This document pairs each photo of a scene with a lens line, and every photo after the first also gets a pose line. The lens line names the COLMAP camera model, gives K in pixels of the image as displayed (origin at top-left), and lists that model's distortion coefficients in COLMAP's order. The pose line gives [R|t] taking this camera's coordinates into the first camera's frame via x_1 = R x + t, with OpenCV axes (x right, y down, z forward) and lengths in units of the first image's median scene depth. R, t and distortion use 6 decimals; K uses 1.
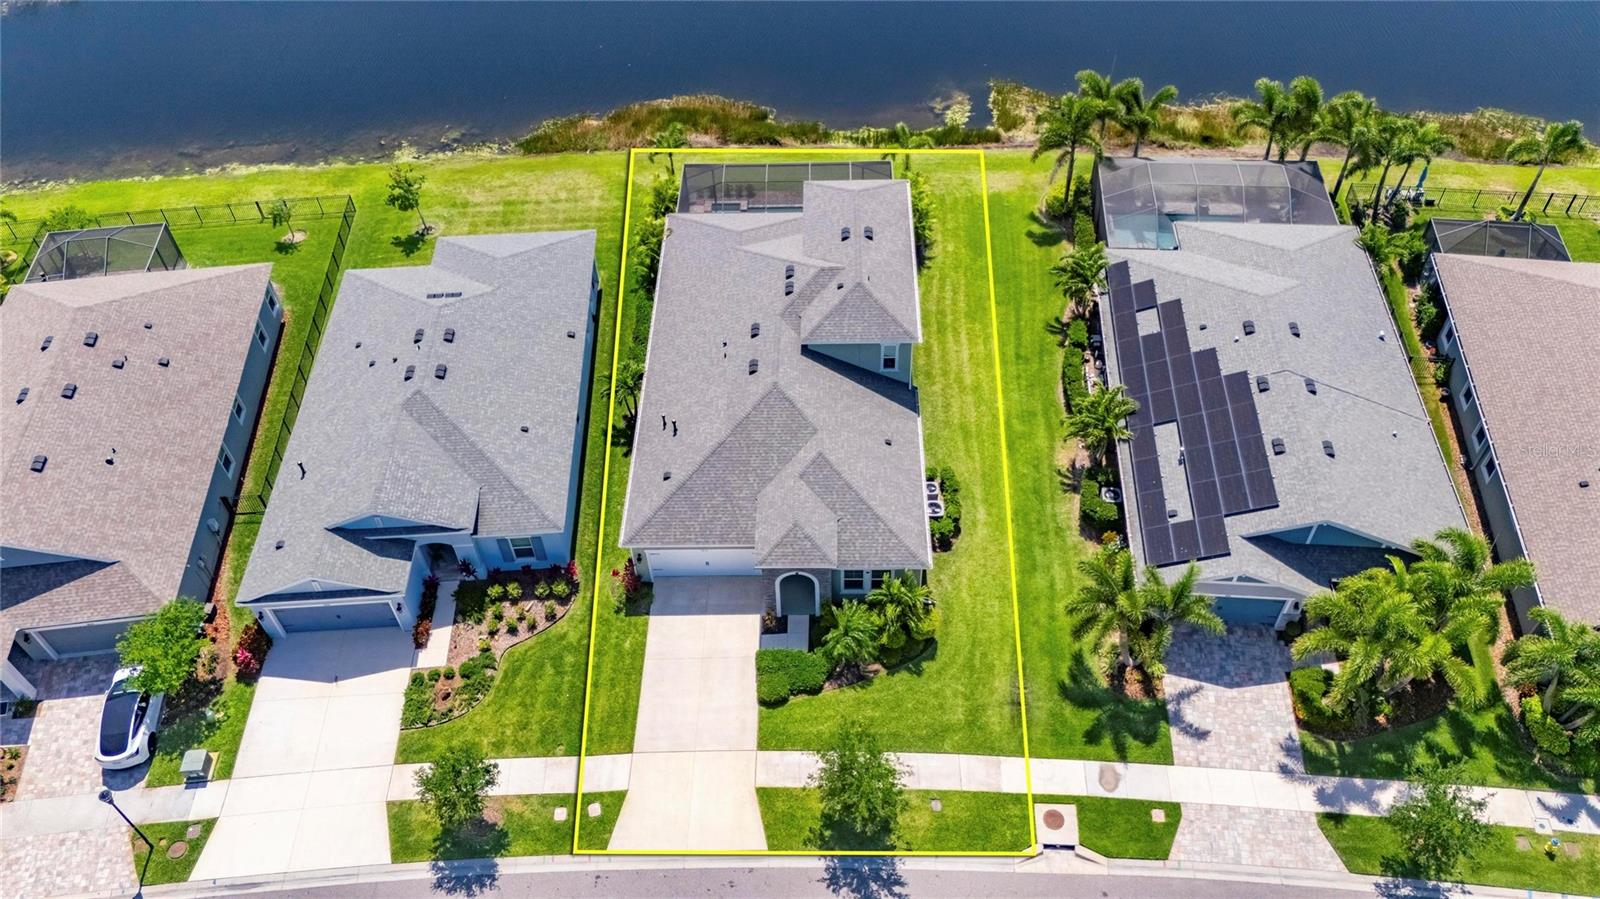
lens RADIAL K [[1179.9, 0, 808.6], [0, 1179.9, 448.8], [0, 0, 1]] dist [0.059335, -0.047982]
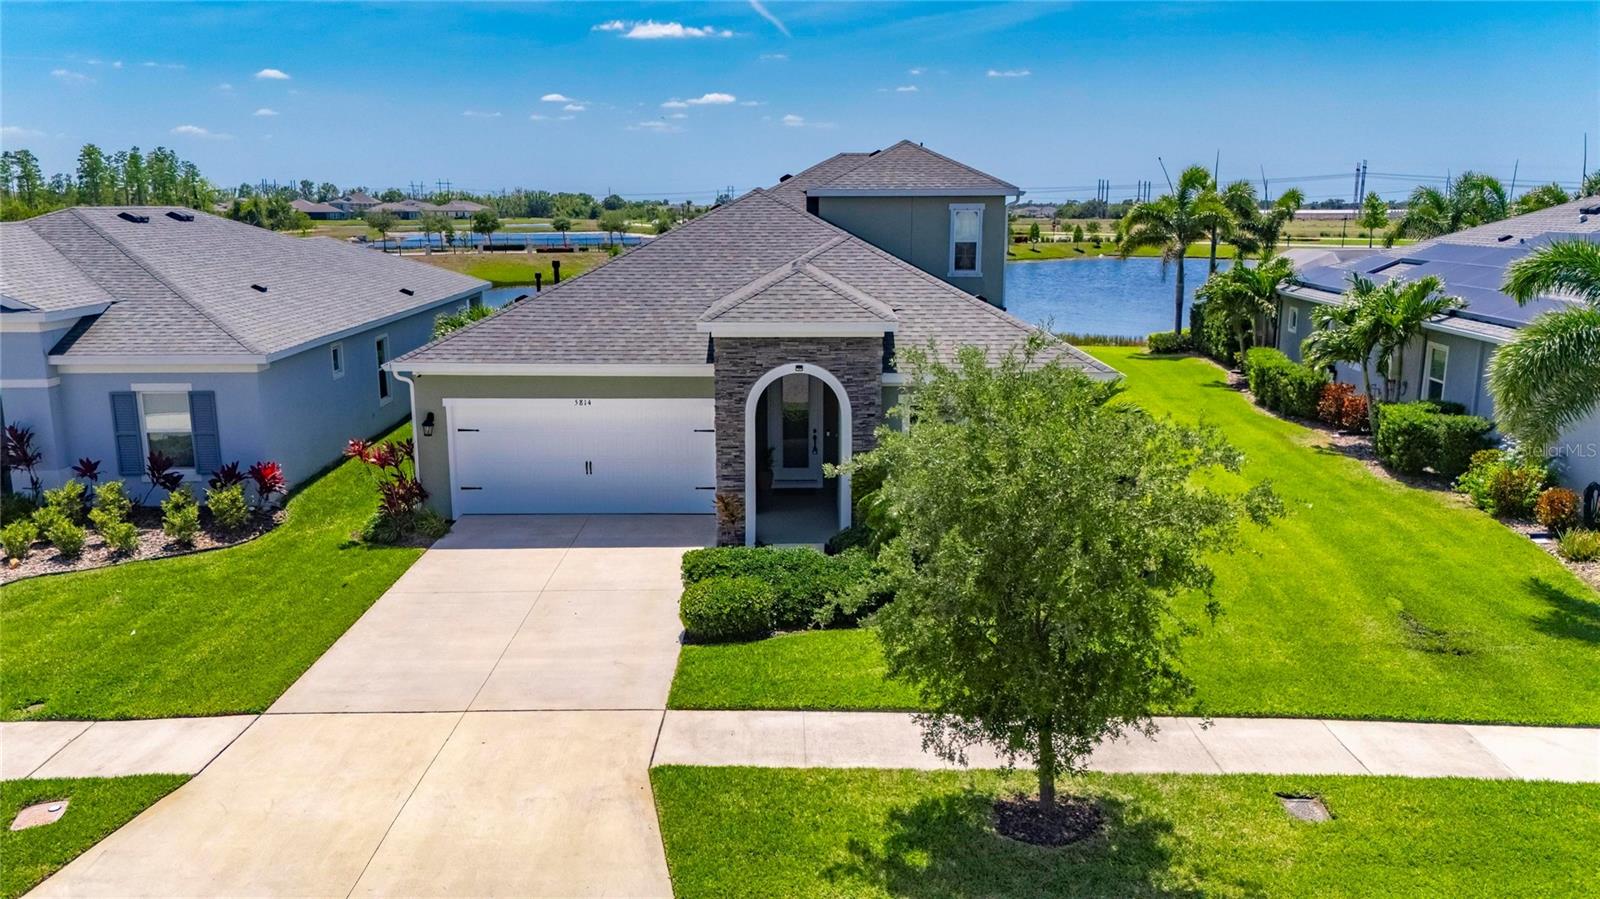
lens RADIAL K [[1179.9, 0, 808.6], [0, 1179.9, 448.8], [0, 0, 1]] dist [0.059335, -0.047982]
pose [[0.999730, 0.019869, 0.012038, -0.010930], [-0.008914, 0.806599, -0.591032, 0.368071], [-0.021453, 0.590766, 0.806558, 0.677722]]
